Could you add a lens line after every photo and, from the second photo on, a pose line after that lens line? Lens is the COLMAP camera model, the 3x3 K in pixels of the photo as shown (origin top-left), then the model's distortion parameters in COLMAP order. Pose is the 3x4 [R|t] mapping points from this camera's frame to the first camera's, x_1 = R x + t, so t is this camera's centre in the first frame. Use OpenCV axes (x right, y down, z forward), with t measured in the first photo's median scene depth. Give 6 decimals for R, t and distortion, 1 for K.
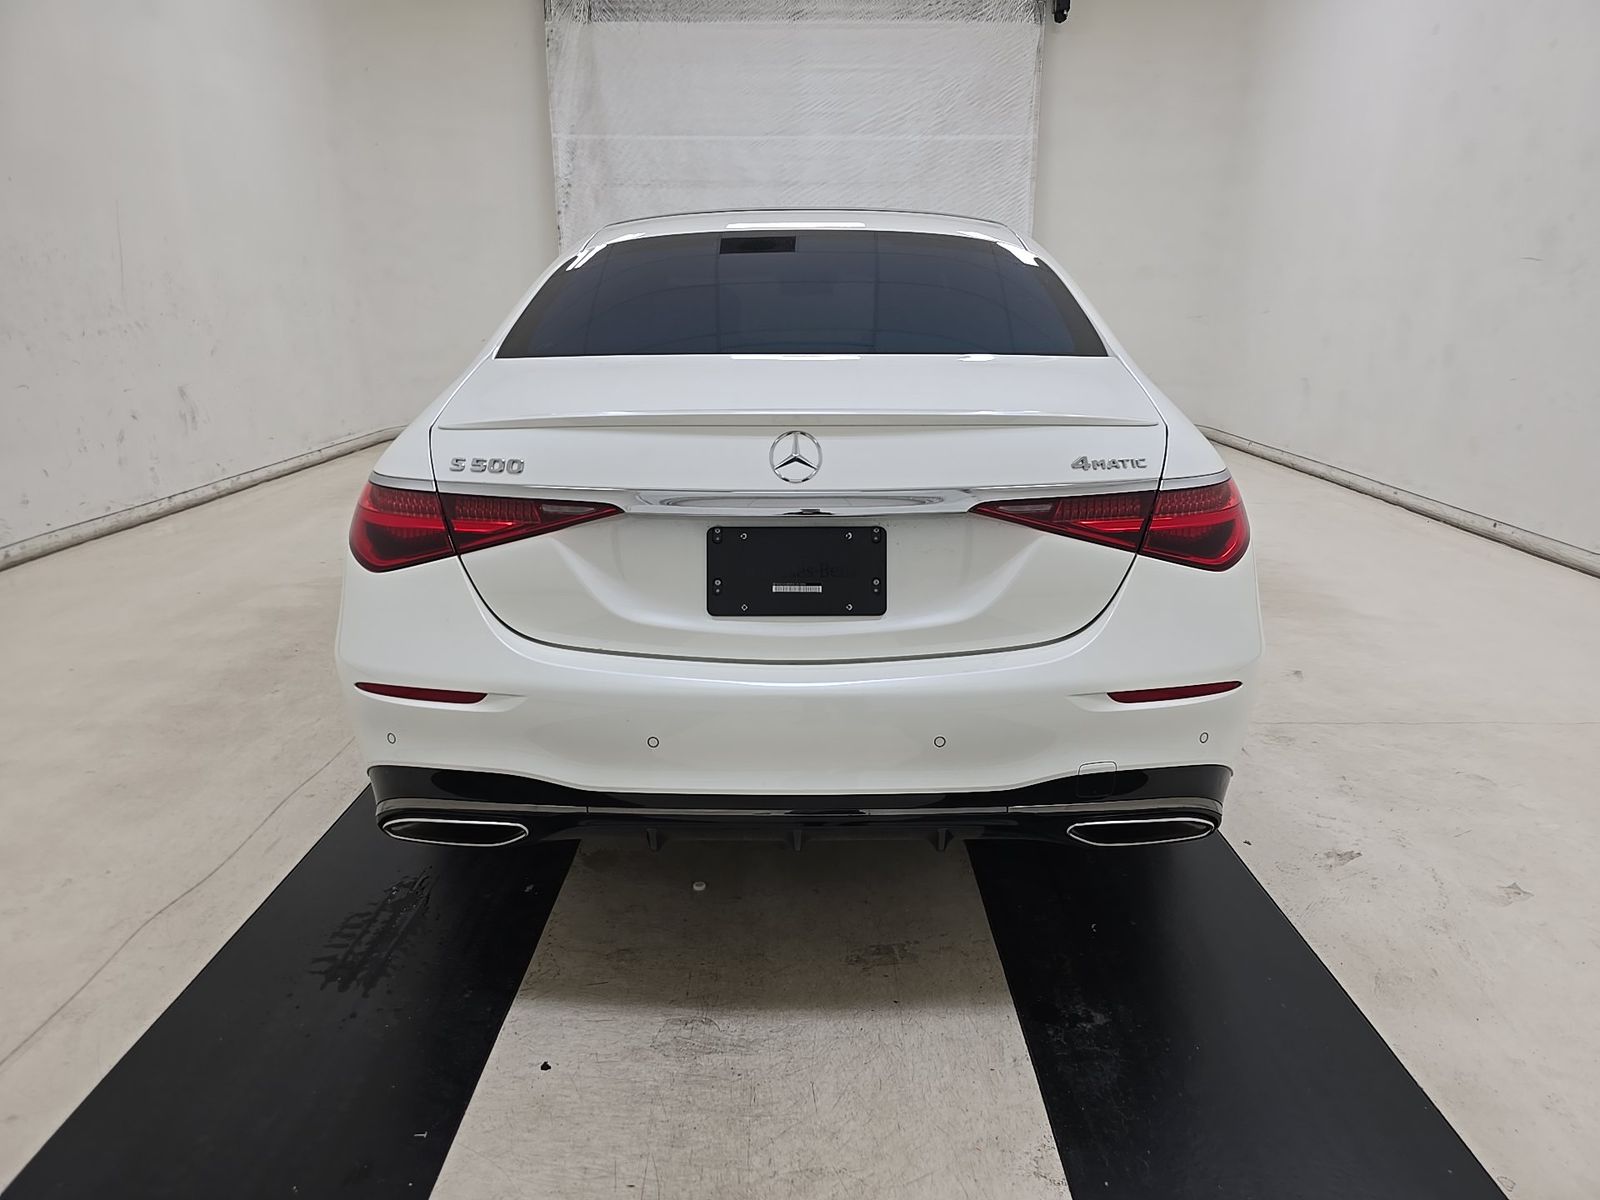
lens RADIAL K [[1065.8, 0, 795.3], [0, 1065.8, 606.5], [0, 0, 1]] dist [0.034657, -0.025773]
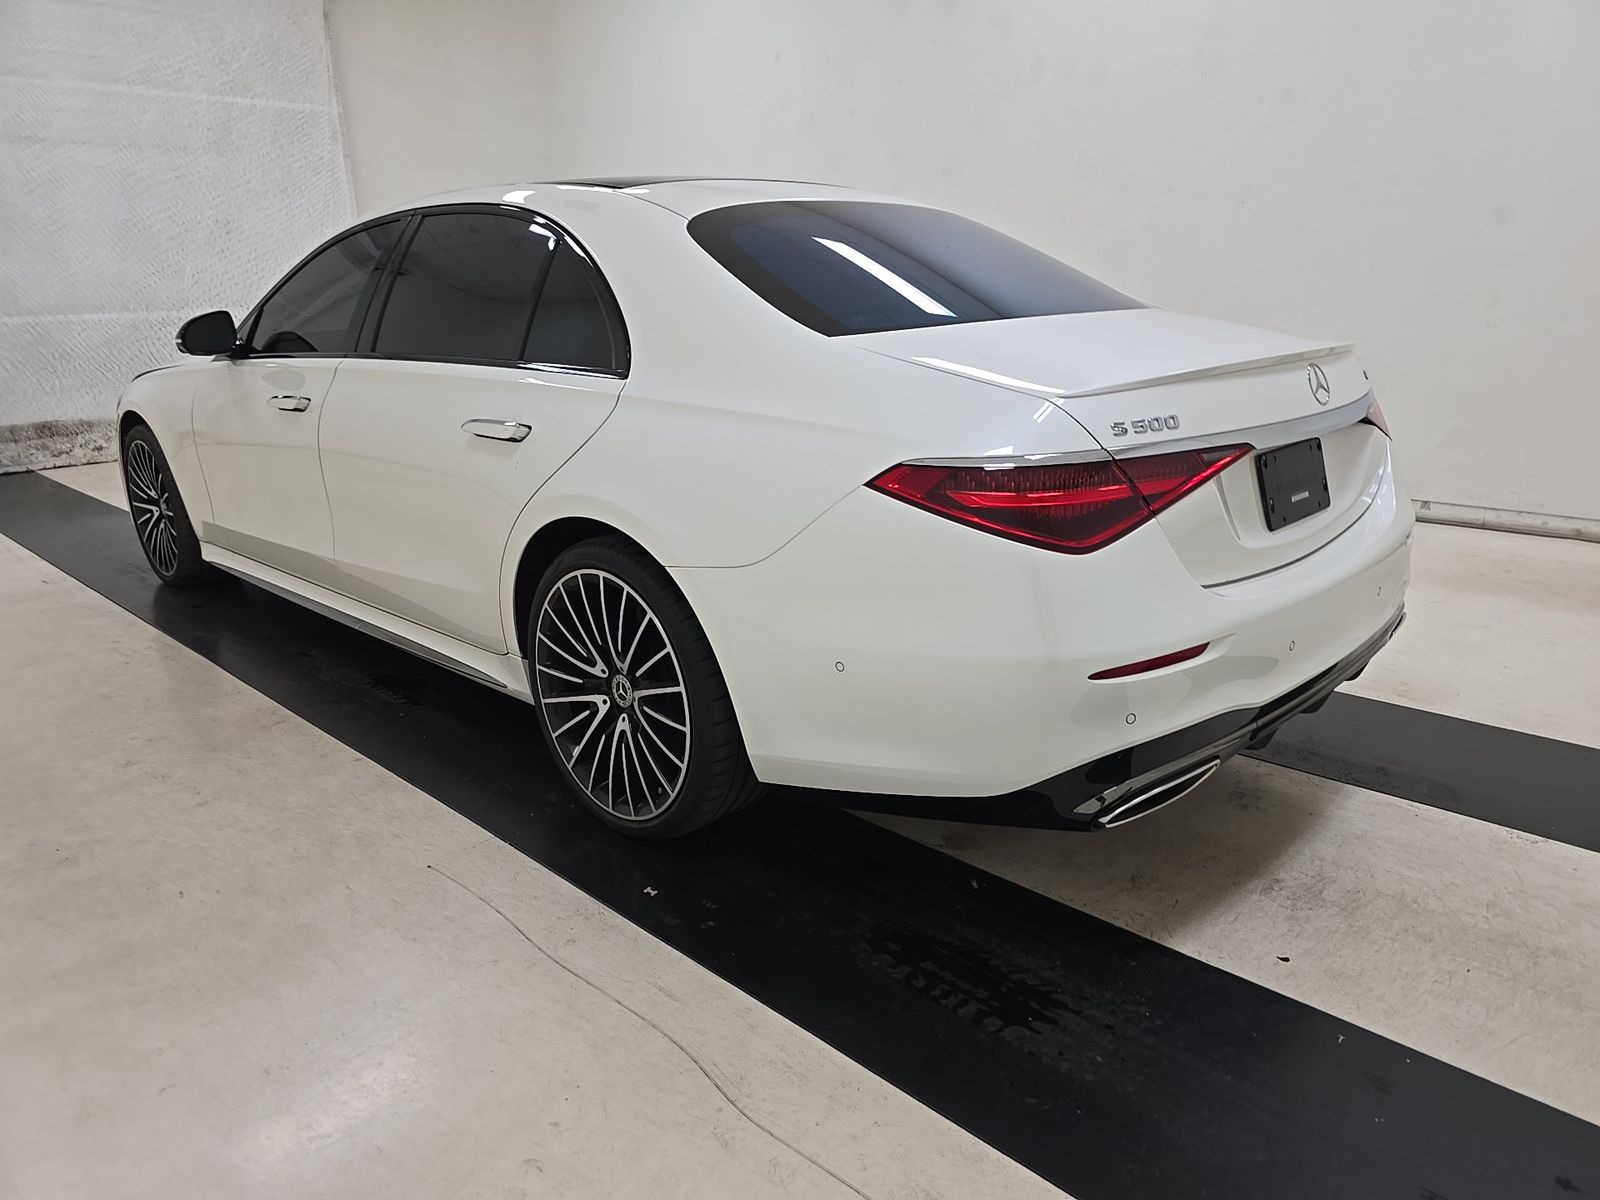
lens RADIAL K [[1065.8, 0, 796.6], [0, 1065.8, 611.6], [0, 0, 1]] dist [0.034657, -0.025773]
pose [[0.693437, -0.226362, 0.684036, -0.237690], [0.218788, 0.970693, 0.099429, -0.025725], [-0.686497, 0.080711, 0.722640, 0.098826]]
